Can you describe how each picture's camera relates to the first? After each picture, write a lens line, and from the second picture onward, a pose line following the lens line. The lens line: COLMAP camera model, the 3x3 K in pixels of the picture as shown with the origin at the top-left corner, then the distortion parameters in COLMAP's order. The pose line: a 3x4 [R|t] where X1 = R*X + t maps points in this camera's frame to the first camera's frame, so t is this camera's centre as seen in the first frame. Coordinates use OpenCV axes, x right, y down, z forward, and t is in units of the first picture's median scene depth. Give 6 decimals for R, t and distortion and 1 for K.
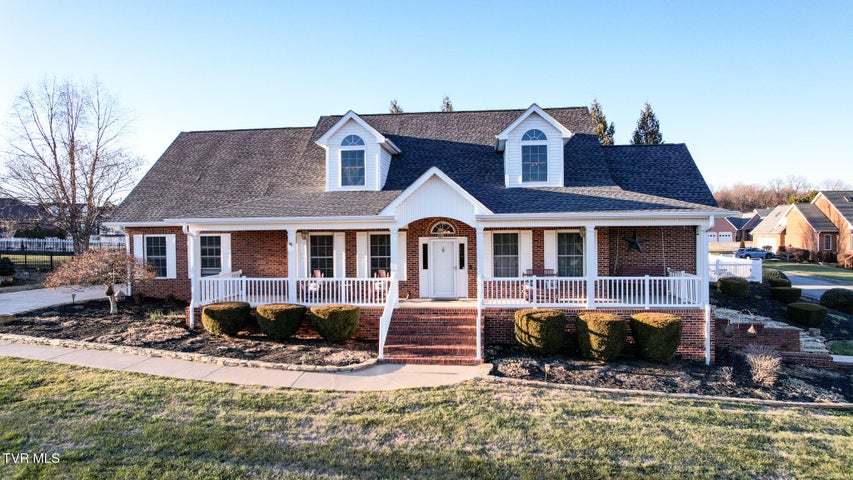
lens RADIAL K [[544.0, 0, 426.2], [0, 544.0, 241.1], [0, 0, 1]] dist [-0.058170, 0.046013]
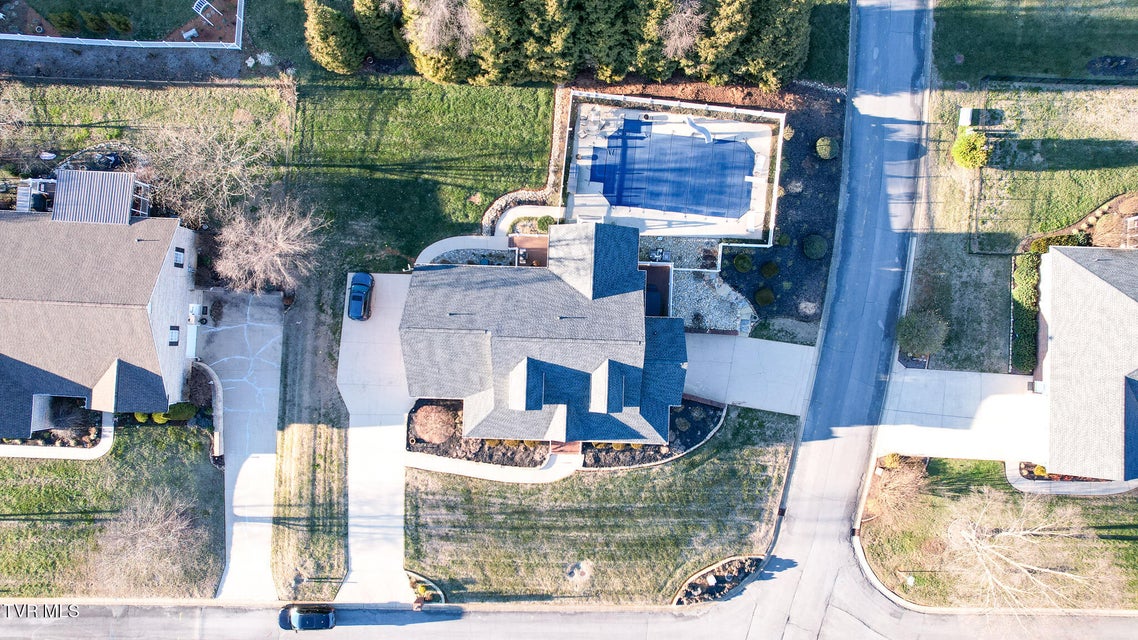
lens RADIAL K [[725.8, 0, 565.1], [0, 725.8, 315.8], [0, 0, 1]] dist [-0.058170, 0.046013]
pose [[0.996675, -0.081378, 0.003984, 0.043645], [-0.000077, 0.047957, 0.998849, -3.270725], [-0.081475, -0.995529, 0.047791, 1.251863]]
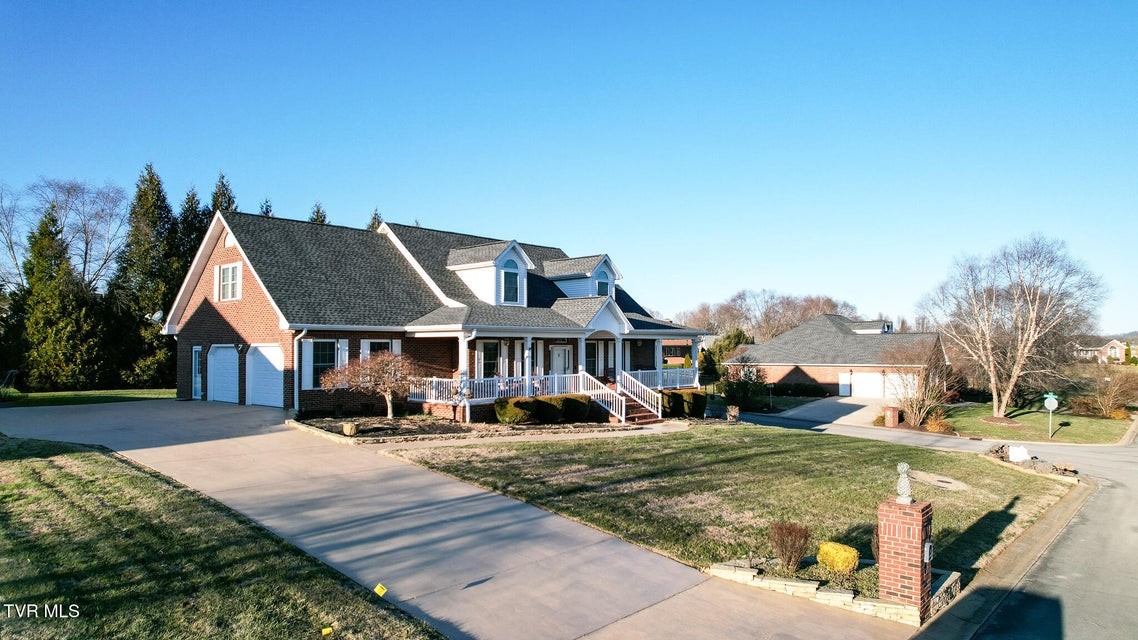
lens RADIAL K [[725.8, 0, 570.8], [0, 725.8, 321.5], [0, 0, 1]] dist [-0.058170, 0.046013]
pose [[0.562672, 0.041031, 0.825662, -1.422663], [0.011645, 0.998275, -0.057544, 0.036093], [-0.826598, 0.041993, 0.561223, -0.005762]]
